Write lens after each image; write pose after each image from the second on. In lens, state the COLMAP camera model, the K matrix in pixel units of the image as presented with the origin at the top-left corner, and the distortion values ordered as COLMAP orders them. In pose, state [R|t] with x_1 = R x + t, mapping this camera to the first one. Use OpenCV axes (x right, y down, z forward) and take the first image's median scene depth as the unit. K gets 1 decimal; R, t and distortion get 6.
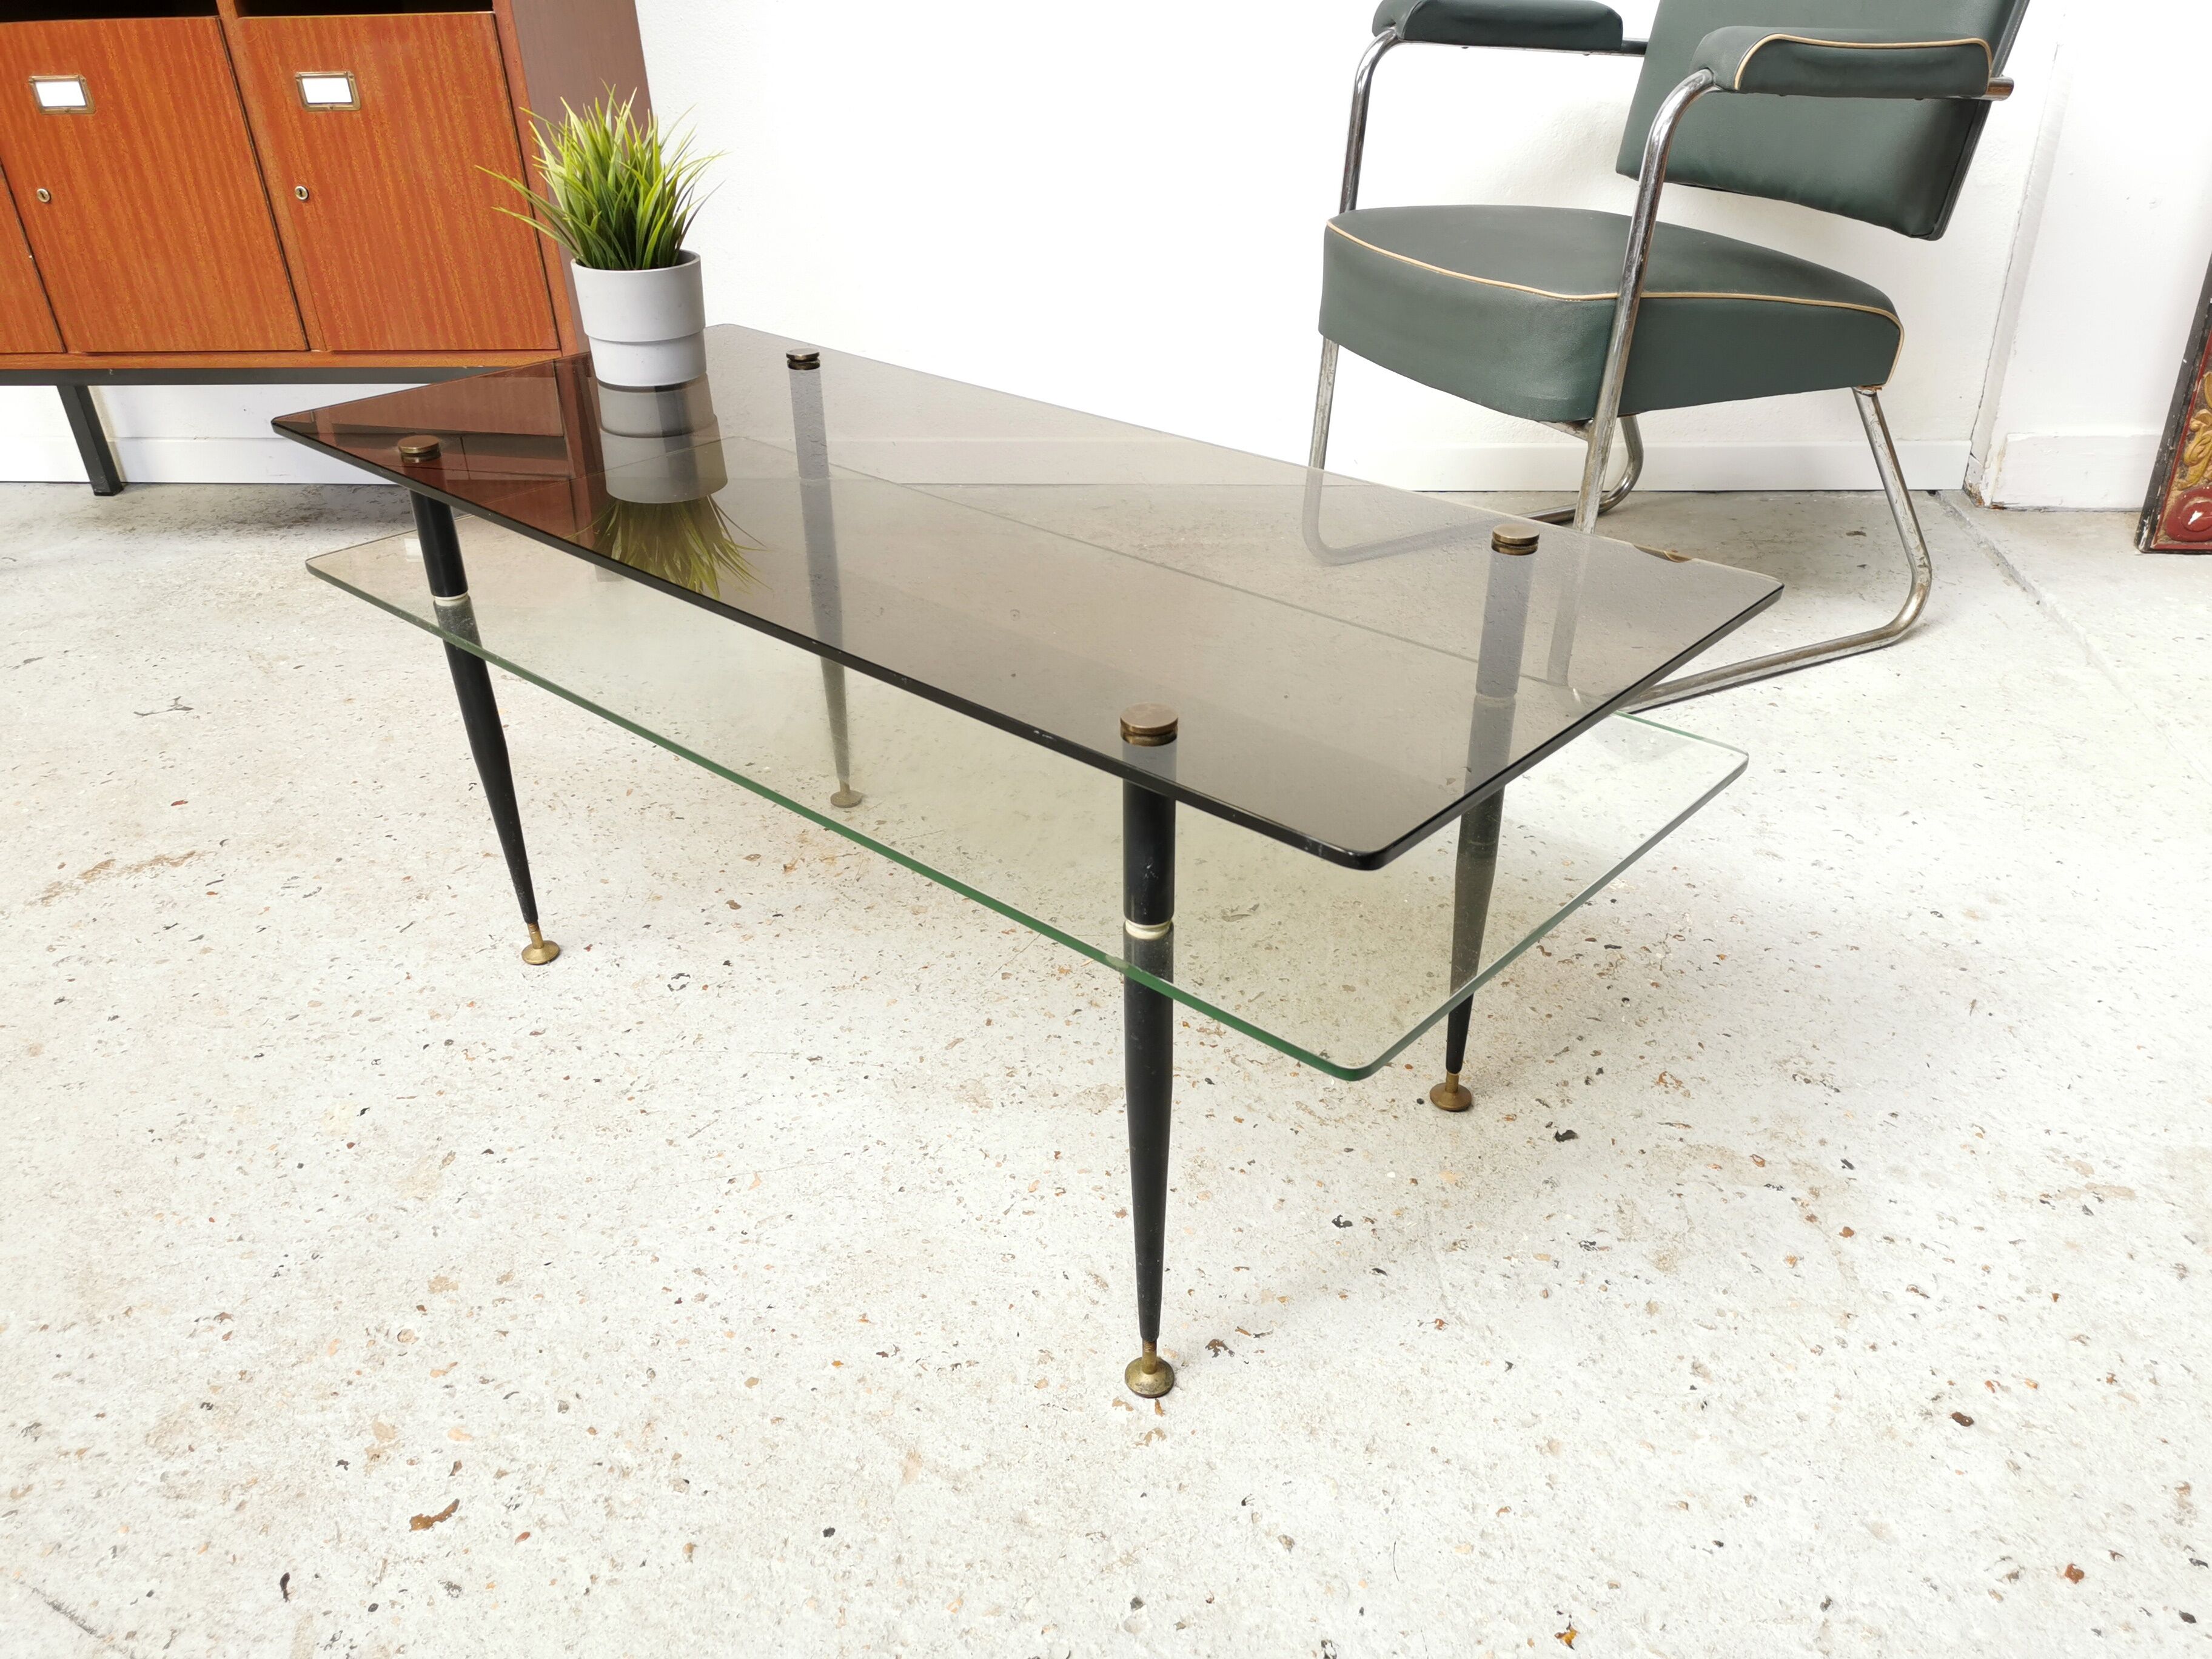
lens RADIAL K [[1705.5, 0, 1104.9], [0, 1705.5, 830.8], [0, 0, 1]] dist [0.070669, -0.075507]
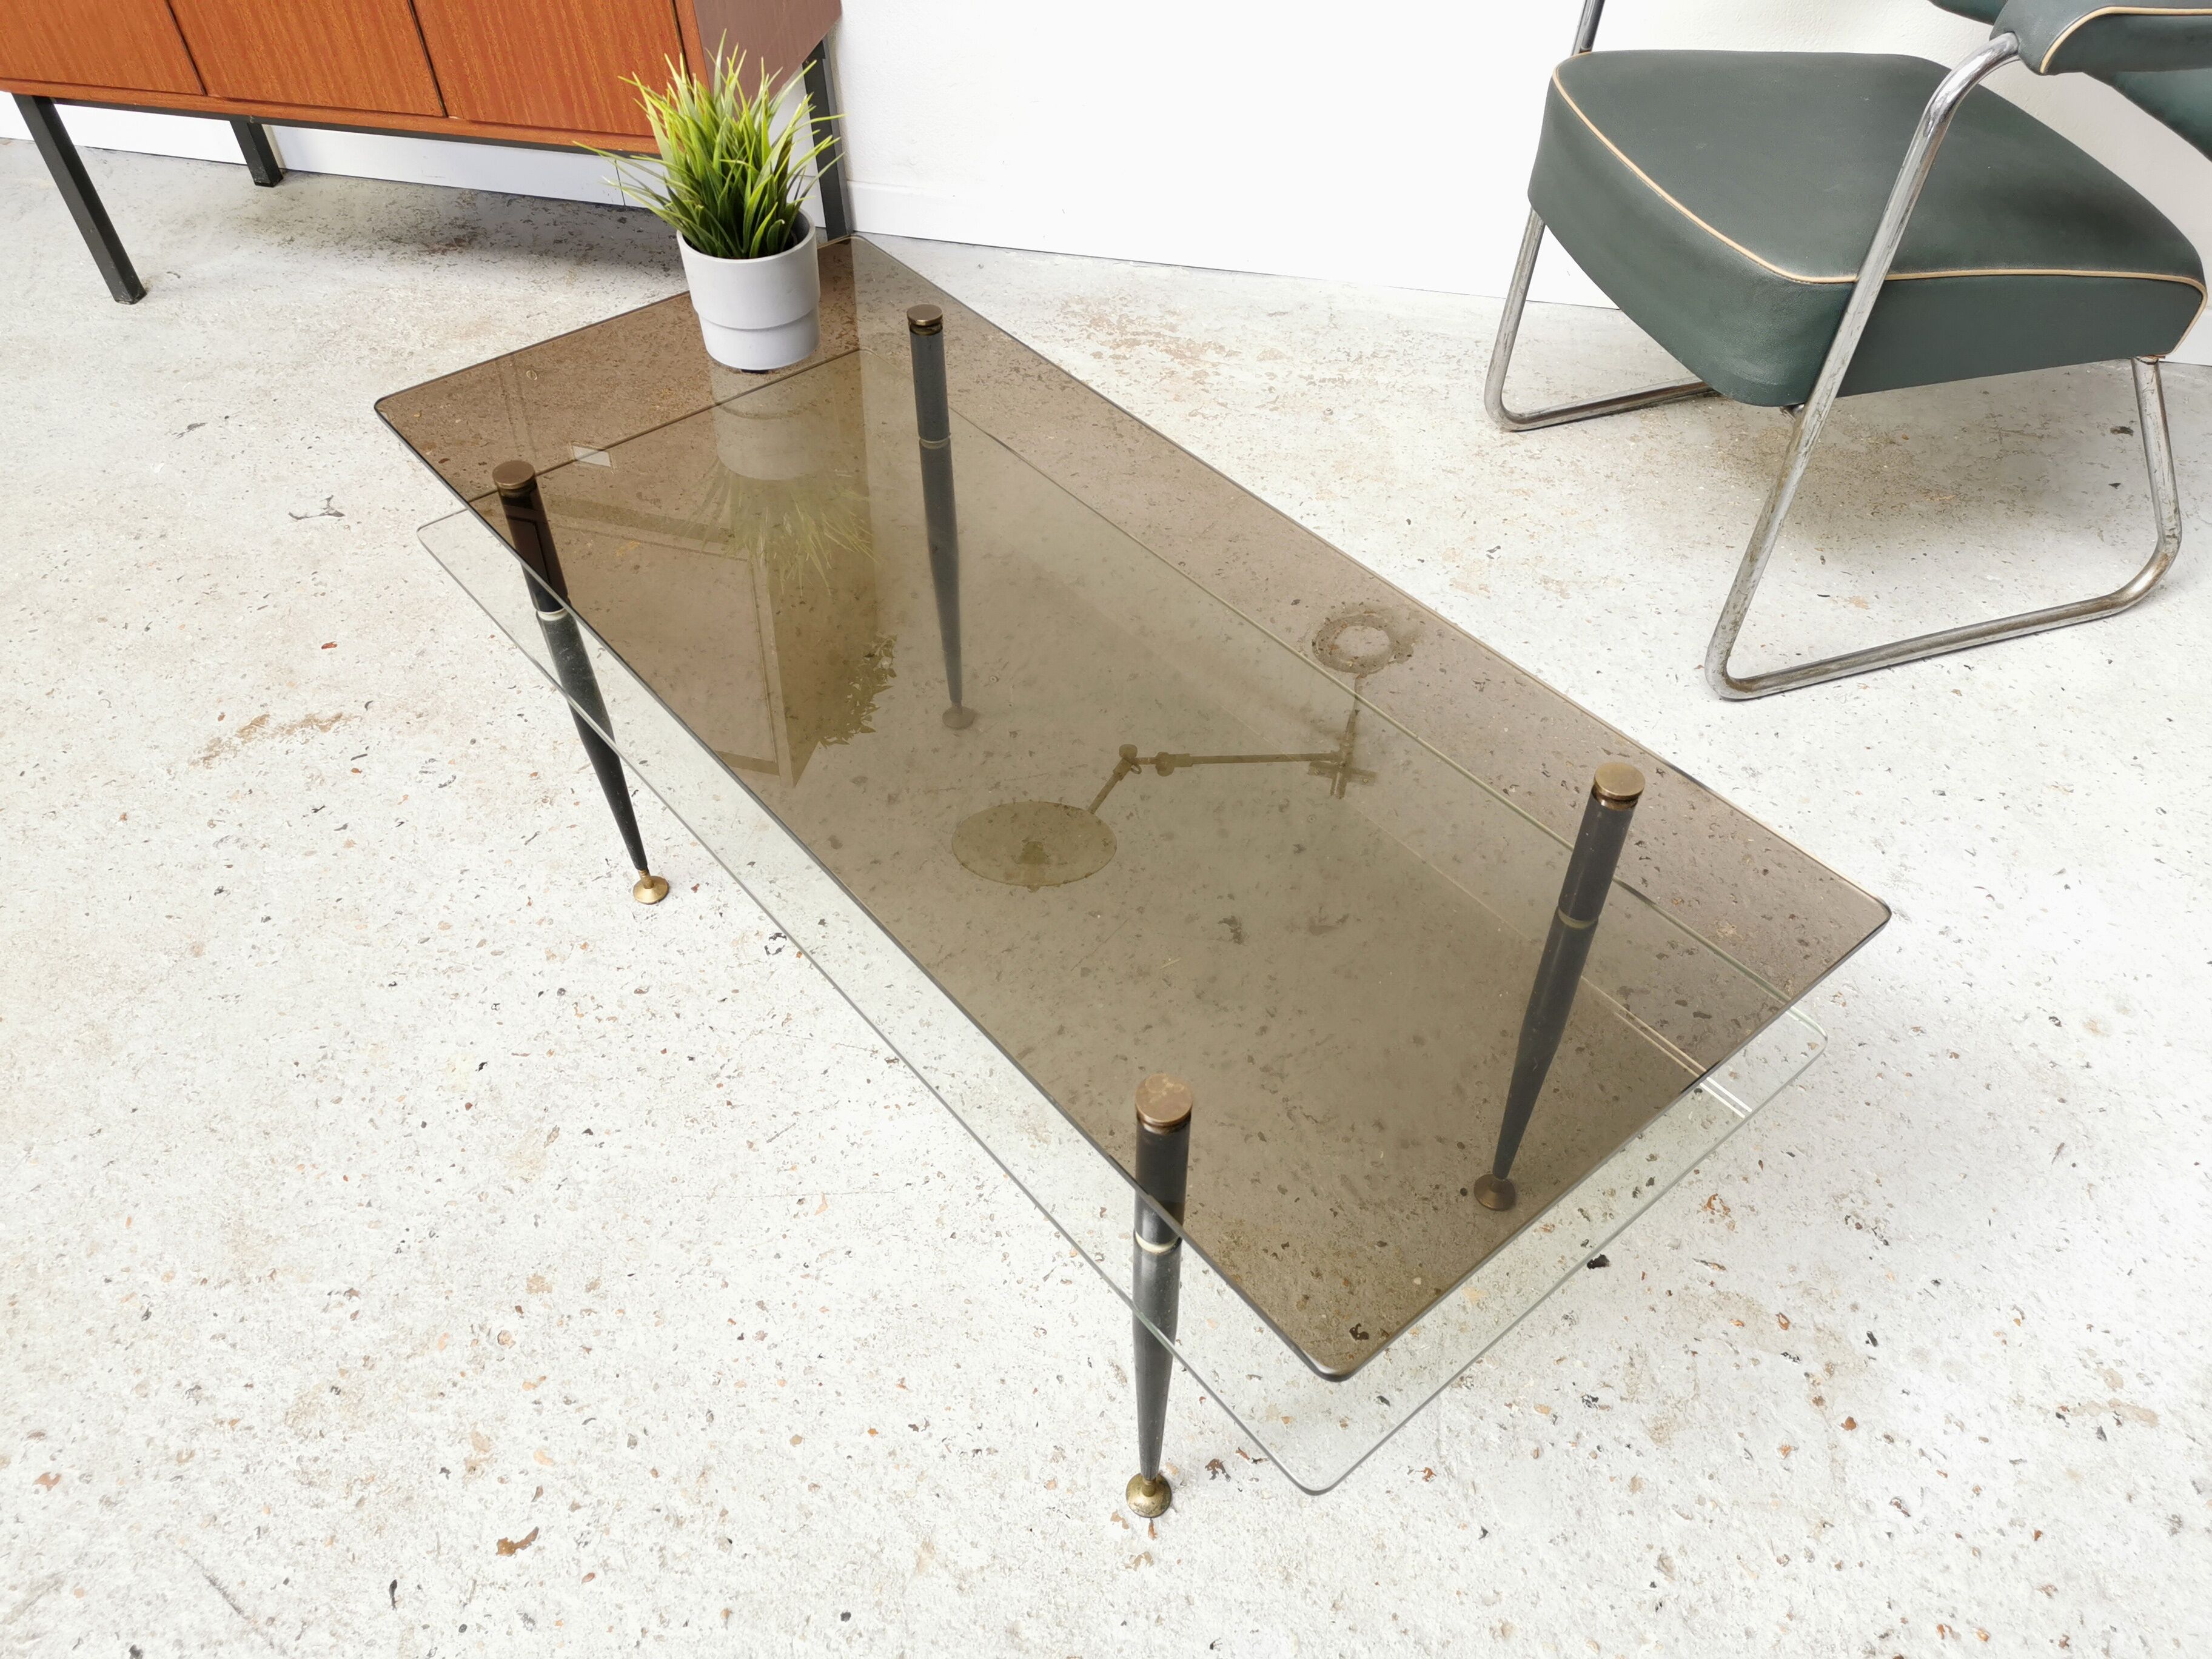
lens RADIAL K [[1705.5, 0, 1104.9], [0, 1705.5, 830.8], [0, 0, 1]] dist [0.070669, -0.075507]
pose [[0.989264, 0.111689, -0.094250, 0.048382], [-0.080670, 0.955098, 0.285095, -0.350890], [0.121860, -0.274431, 0.953854, 0.060827]]
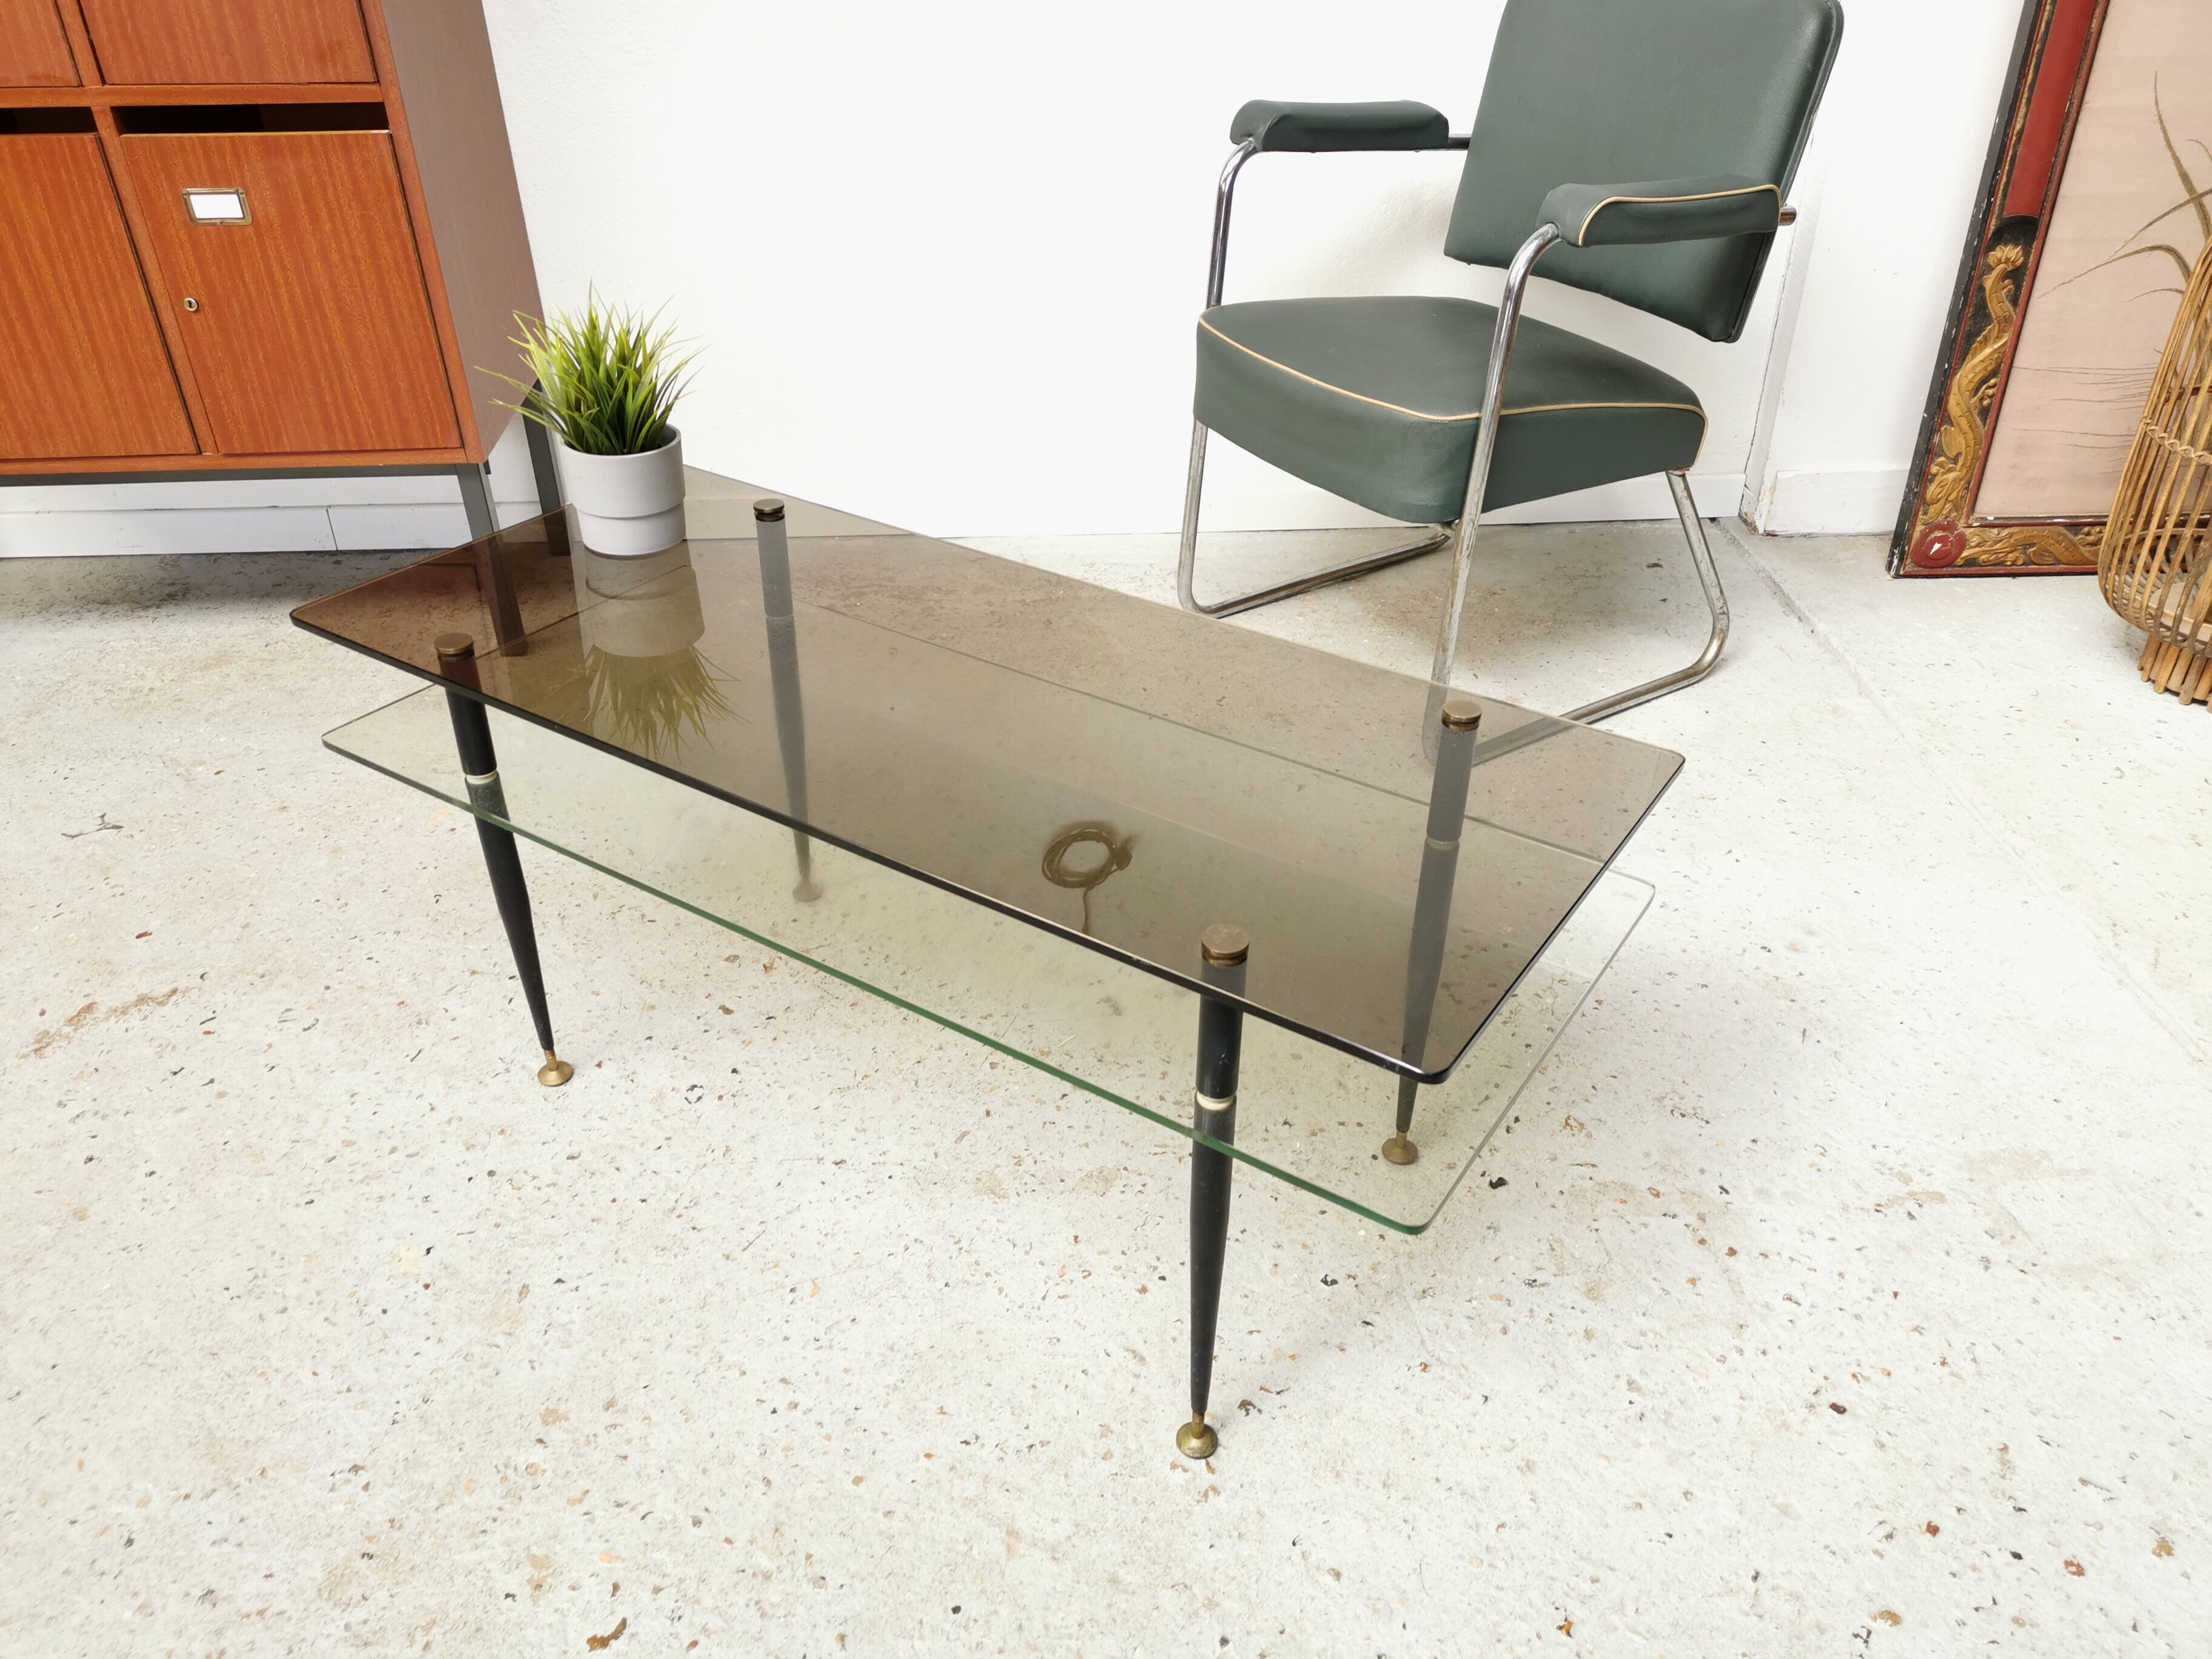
lens RADIAL K [[1700.3, 0, 1106.0], [0, 1700.3, 829.5], [0, 0, 1]] dist [0.077489, -0.084914]
pose [[0.989090, -0.059651, 0.134696, -0.151929], [0.052342, 0.996992, 0.057167, -0.155352], [-0.137701, -0.049493, 0.989237, -0.129271]]
